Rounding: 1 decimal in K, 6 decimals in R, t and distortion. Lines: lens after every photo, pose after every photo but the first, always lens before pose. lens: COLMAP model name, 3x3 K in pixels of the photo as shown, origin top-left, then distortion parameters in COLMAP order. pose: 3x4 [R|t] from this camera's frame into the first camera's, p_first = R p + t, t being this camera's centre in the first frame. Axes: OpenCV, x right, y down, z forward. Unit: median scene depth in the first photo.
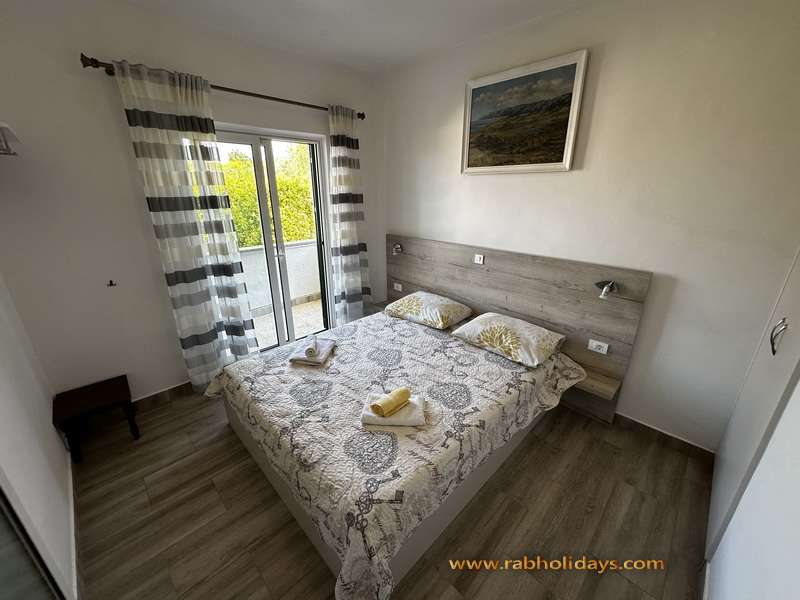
lens RADIAL K [[319.6, 0, 400.7], [0, 319.6, 300.7], [0, 0, 1]] dist [-0.002232, -0.000669]
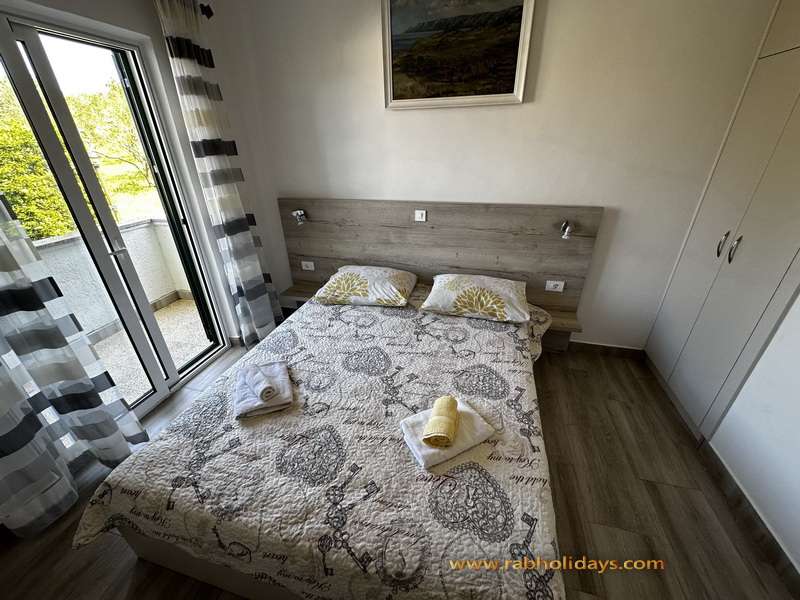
lens RADIAL K [[319.6, 0, 399.7], [0, 319.6, 300.2], [0, 0, 1]] dist [-0.002232, -0.000669]
pose [[0.863550, -0.240357, 0.443295, -0.278215], [0.185910, 0.968919, 0.163196, -0.071606], [-0.468742, -0.058515, 0.881395, 0.304109]]
